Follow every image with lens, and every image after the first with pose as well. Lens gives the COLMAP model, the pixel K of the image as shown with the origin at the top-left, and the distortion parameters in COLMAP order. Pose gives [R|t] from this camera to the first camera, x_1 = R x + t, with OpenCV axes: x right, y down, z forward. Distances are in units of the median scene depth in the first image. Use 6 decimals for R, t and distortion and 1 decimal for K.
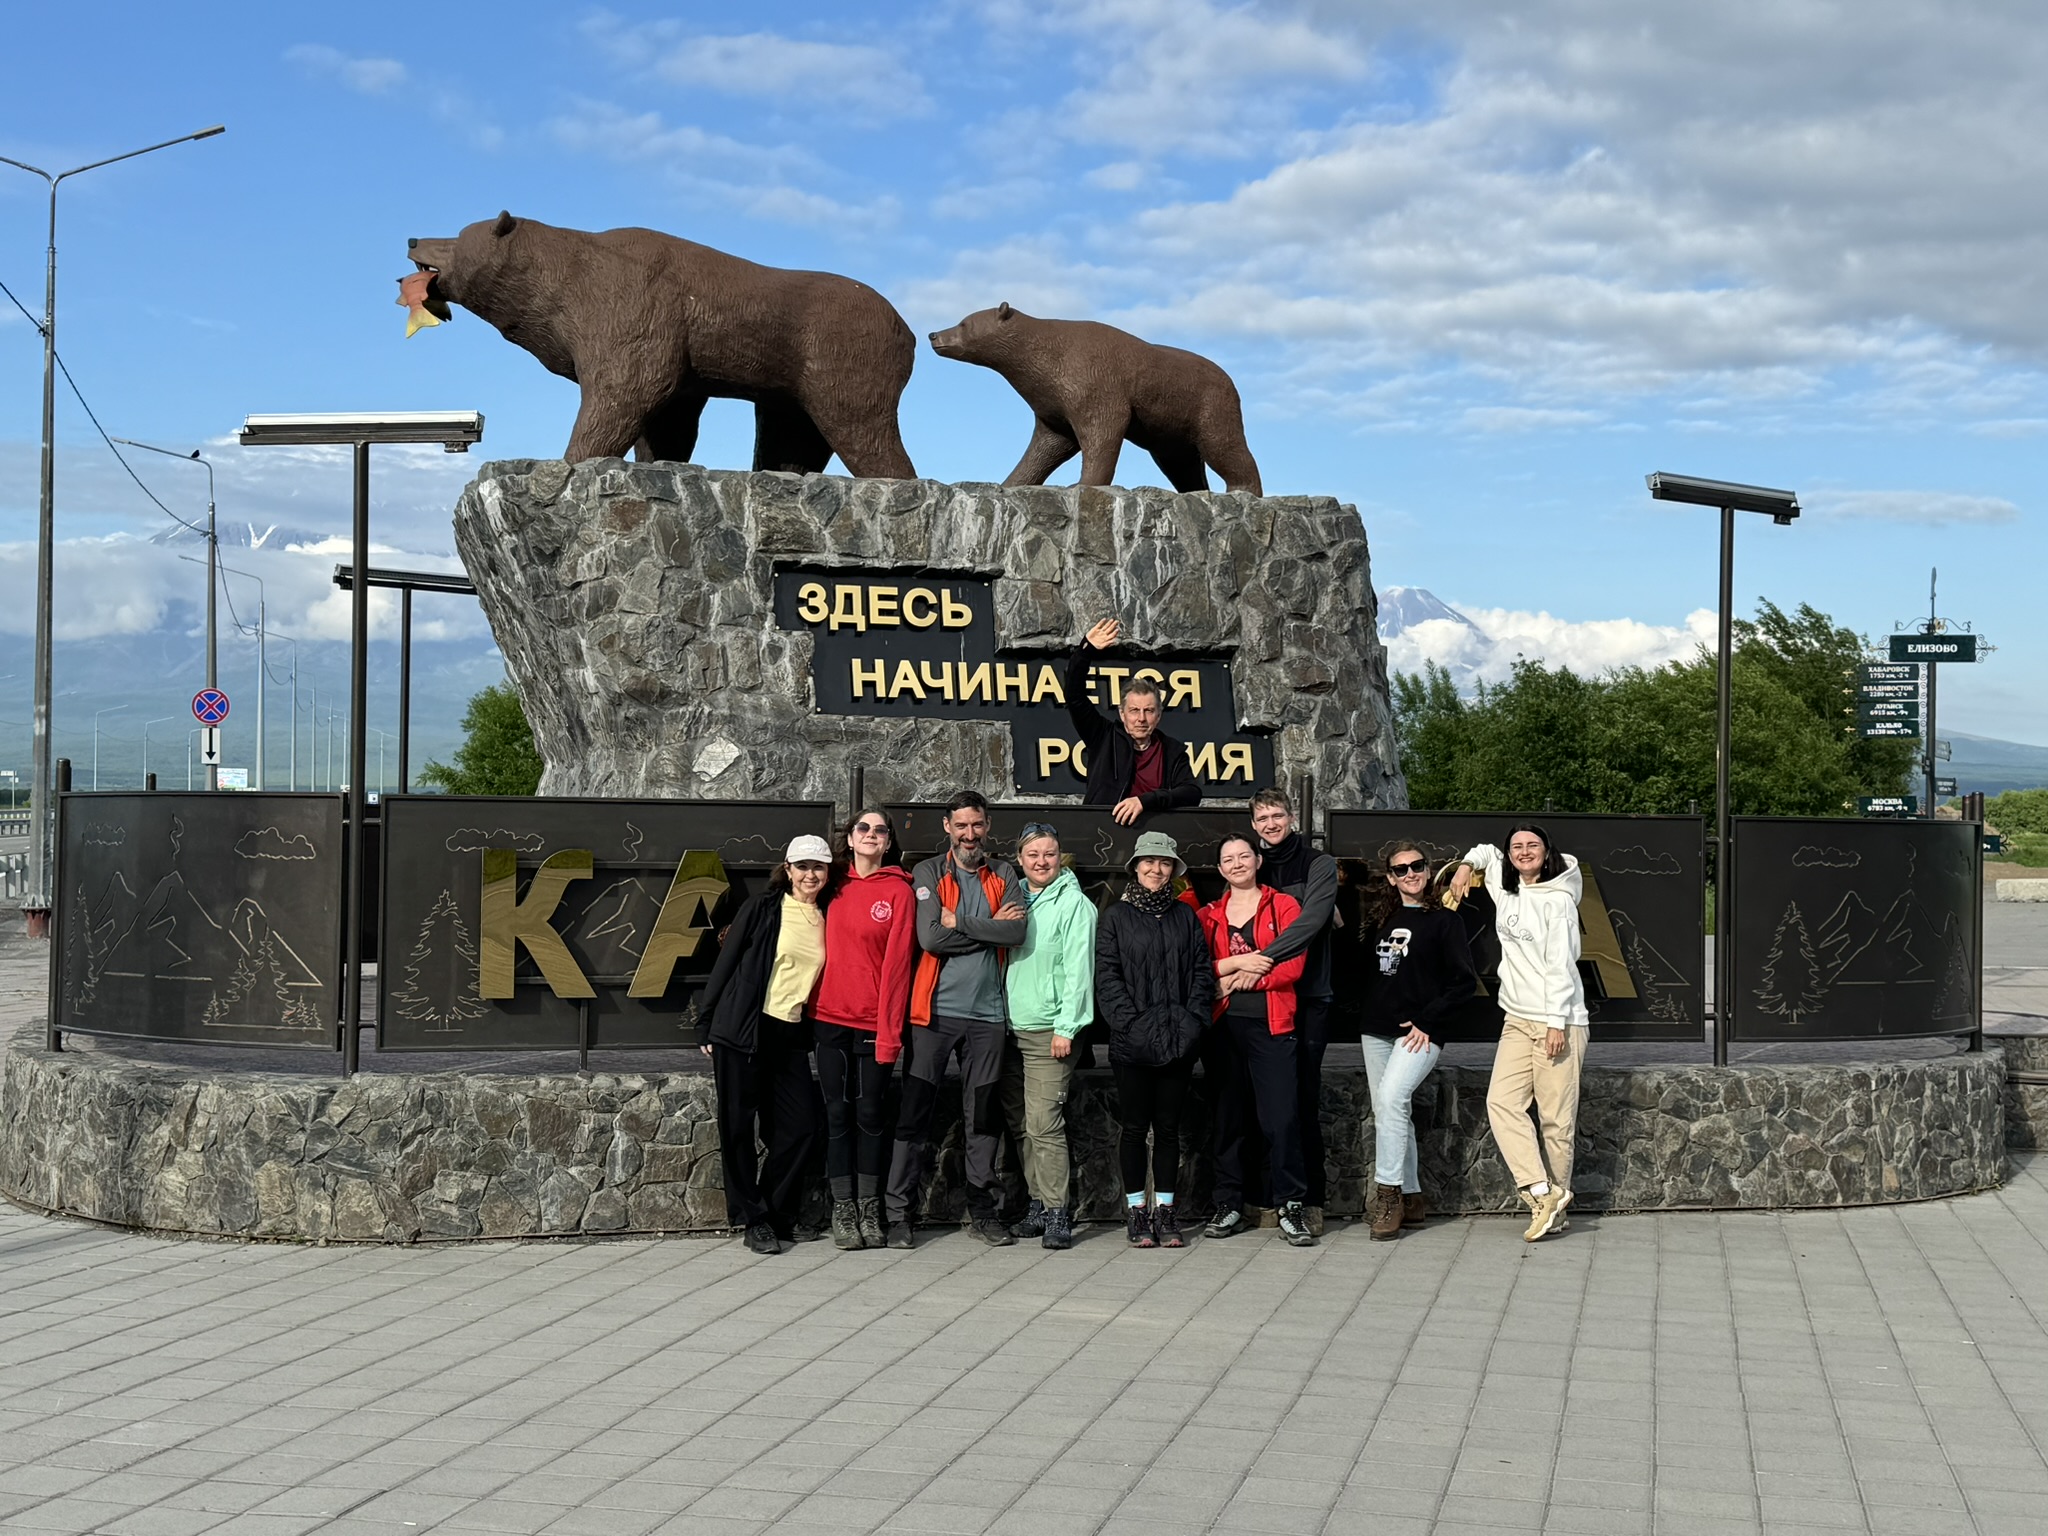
lens RADIAL K [[2628.9, 0, 1058.1], [0, 2628.9, 768.9], [0, 0, 1]] dist [0.191129, -0.678263]
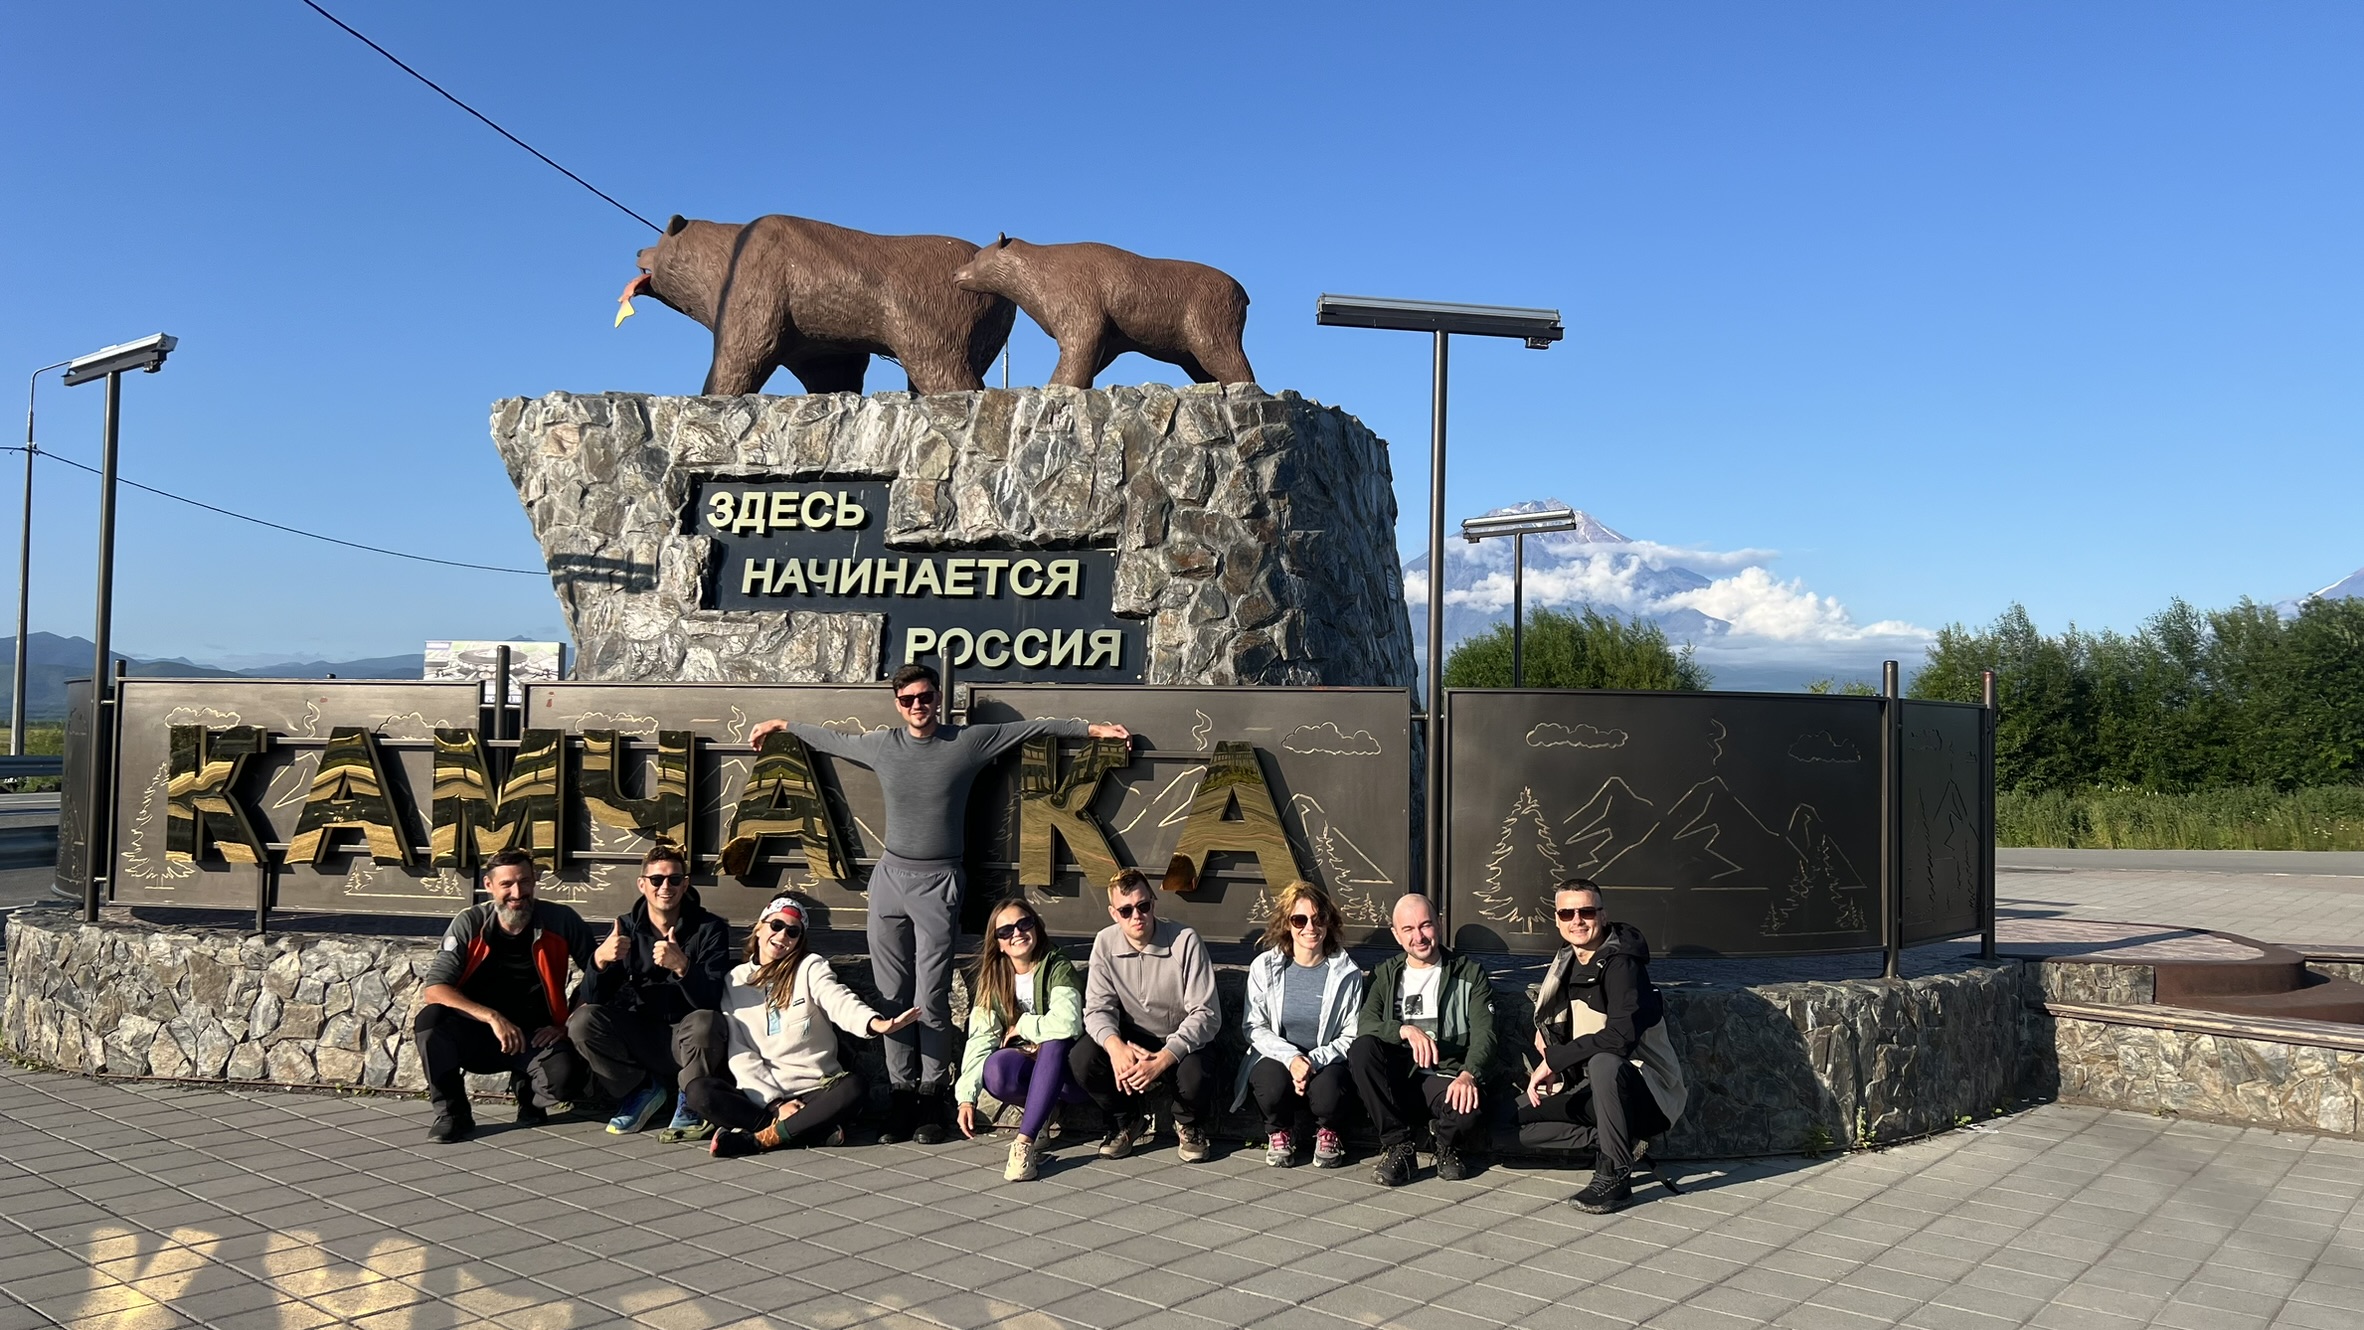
lens RADIAL K [[1805.7, 0, 1182.0], [0, 1805.7, 665.0], [0, 0, 1]] dist [0.094654, -0.201018]
pose [[0.901149, -0.020530, -0.433023, 0.401289], [0.007627, 0.999474, -0.031513, 0.026308], [0.433442, 0.025095, 0.900832, 0.404520]]
